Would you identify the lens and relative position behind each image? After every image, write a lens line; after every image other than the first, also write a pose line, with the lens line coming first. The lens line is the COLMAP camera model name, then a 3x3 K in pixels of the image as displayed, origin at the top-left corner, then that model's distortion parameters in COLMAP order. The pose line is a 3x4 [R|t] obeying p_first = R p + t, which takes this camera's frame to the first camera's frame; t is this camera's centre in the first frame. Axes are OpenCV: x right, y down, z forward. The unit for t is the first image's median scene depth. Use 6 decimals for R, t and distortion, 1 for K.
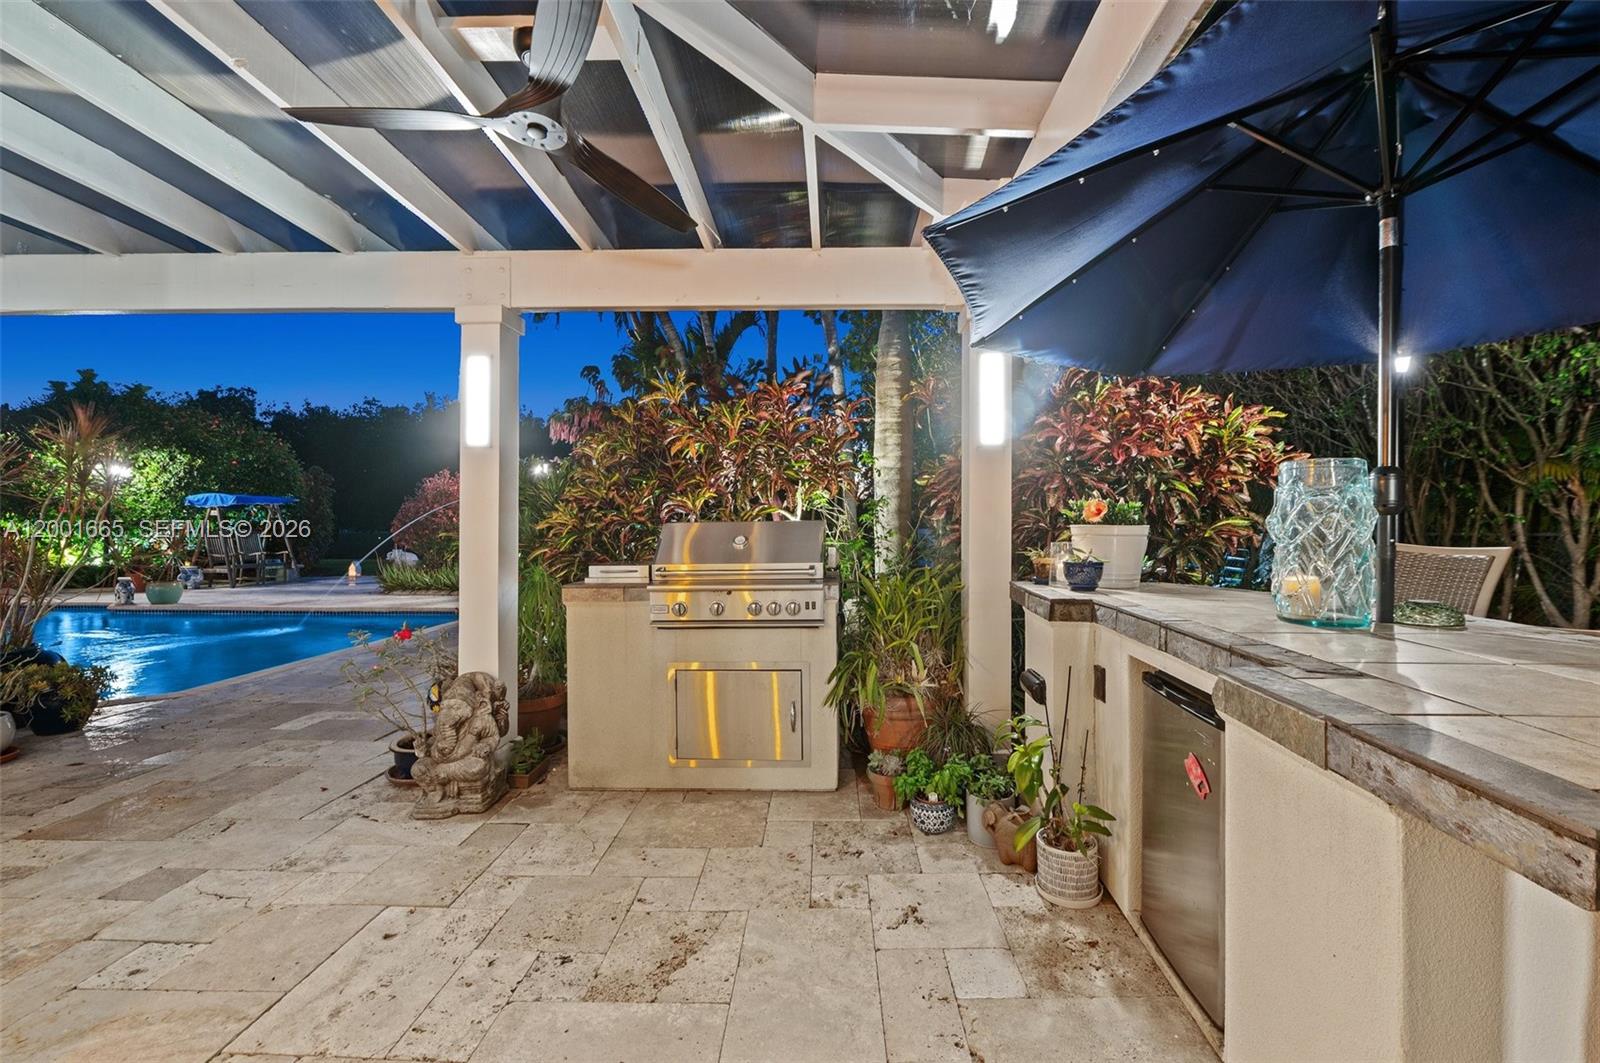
lens RADIAL K [[666.3, 0, 844.5], [0, 666.3, 471.0], [0, 0, 1]] dist [-0.000411, -0.000488]
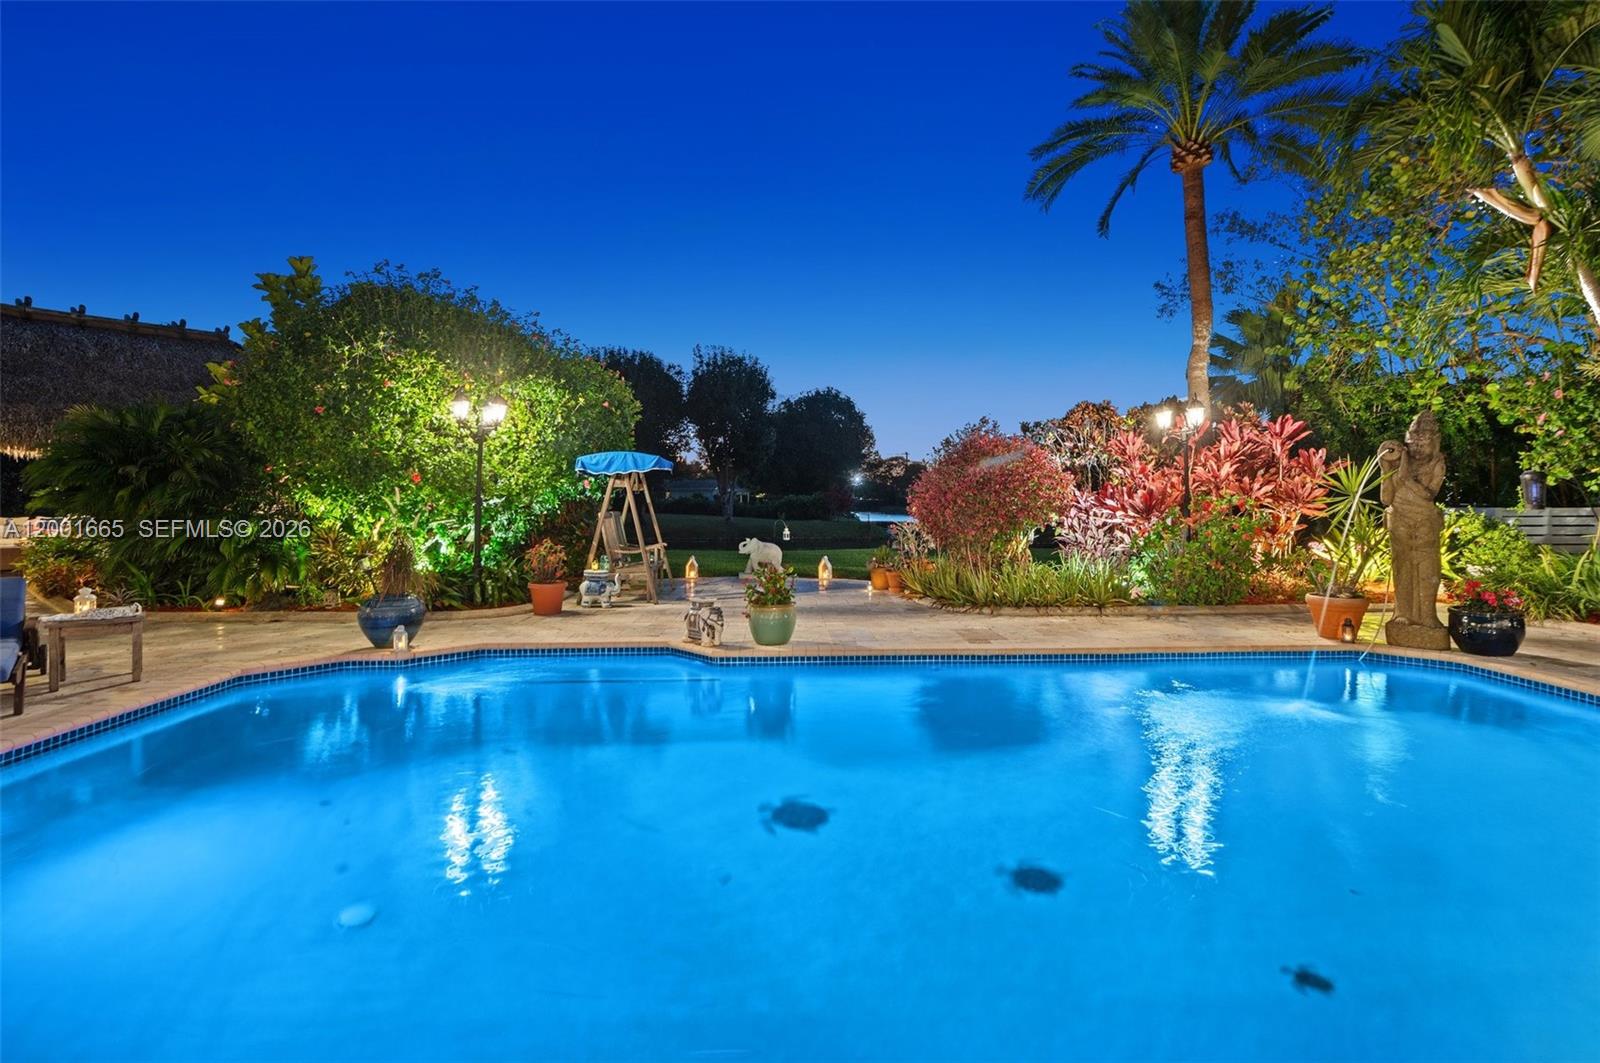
lens RADIAL K [[735.6, 0, 821.3], [0, 735.6, 497.2], [0, 0, 1]] dist [-0.009397, -0.000665]
pose [[0.998436, -0.012265, 0.054541, -0.786031], [0.009826, 0.998949, 0.044773, 0.046033], [-0.055032, -0.044167, 0.997507, 0.297408]]
